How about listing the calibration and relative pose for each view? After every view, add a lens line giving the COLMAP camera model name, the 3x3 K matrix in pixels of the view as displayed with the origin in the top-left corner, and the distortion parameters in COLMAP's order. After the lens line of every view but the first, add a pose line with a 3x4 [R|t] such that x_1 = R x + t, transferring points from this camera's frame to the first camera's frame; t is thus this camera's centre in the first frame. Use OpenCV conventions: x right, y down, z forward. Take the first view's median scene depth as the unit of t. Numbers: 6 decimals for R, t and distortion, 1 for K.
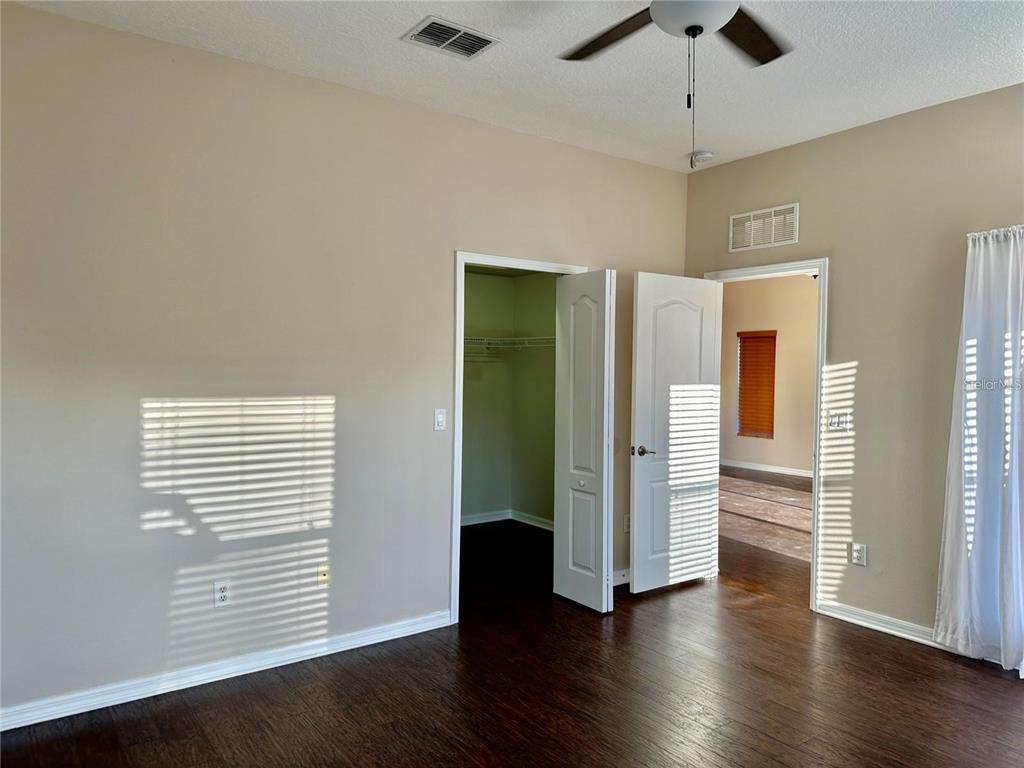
lens RADIAL K [[721.2, 0, 518.4], [0, 721.2, 381.6], [0, 0, 1]] dist [0.087221, -0.125435]
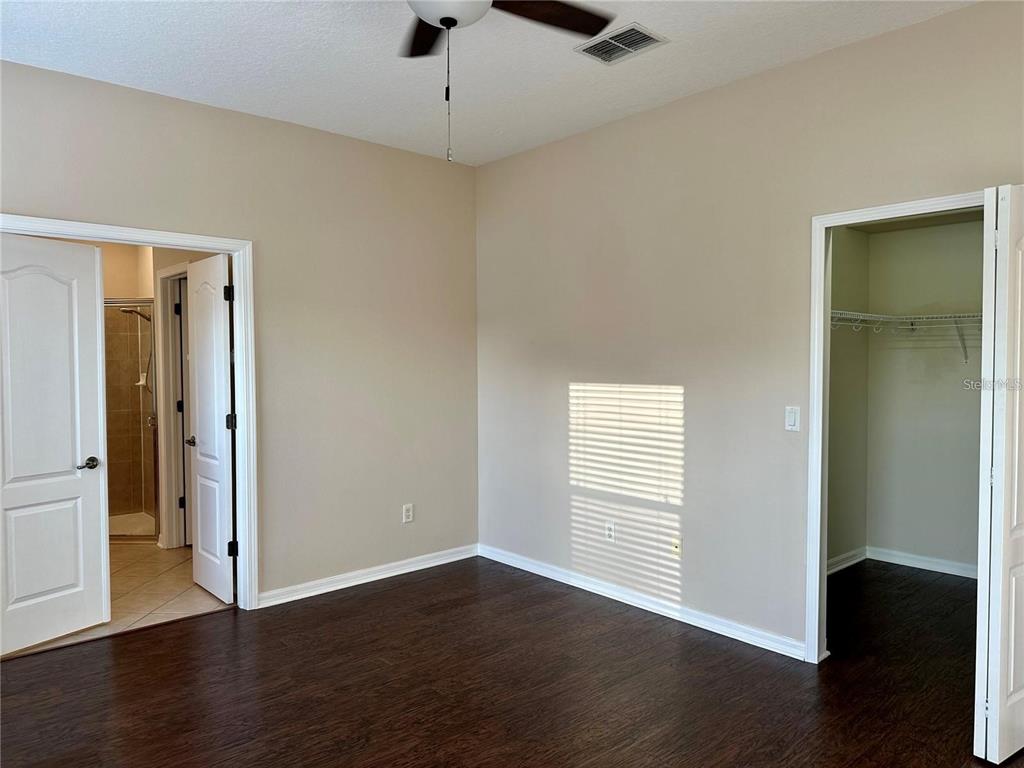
lens RADIAL K [[698.9, 0, 463.2], [0, 698.9, 389.3], [0, 0, 1]] dist [0.046640, -0.109853]
pose [[0.051878, 0.027154, -0.998284, 0.785995], [-0.017913, 0.999495, 0.026256, 0.002871], [0.998493, 0.016520, 0.052338, 0.624079]]
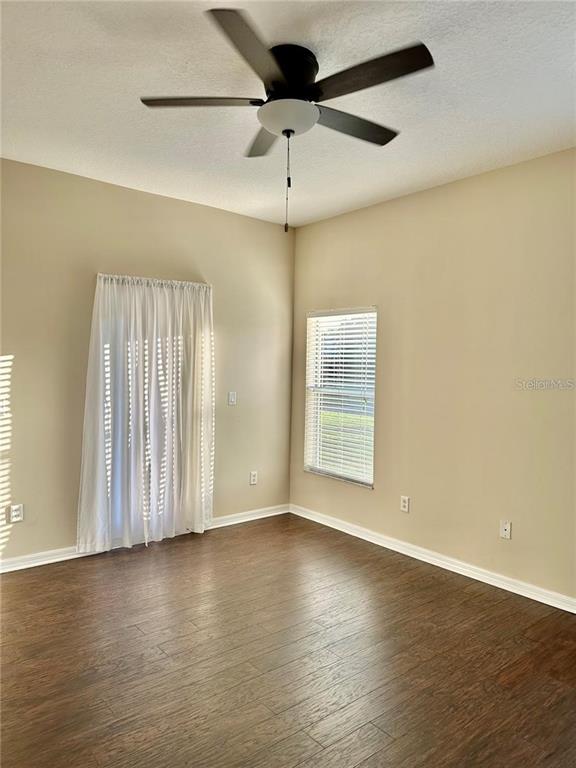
lens RADIAL K [[540.9, 0, 290.3], [0, 540.9, 380.1], [0, 0, 1]] dist [0.087221, -0.125435]
pose [[-0.046308, -0.033813, 0.998355, -0.536013], [-0.002442, 0.999428, 0.033736, -0.022142], [-0.998924, -0.000876, -0.046364, 0.667956]]
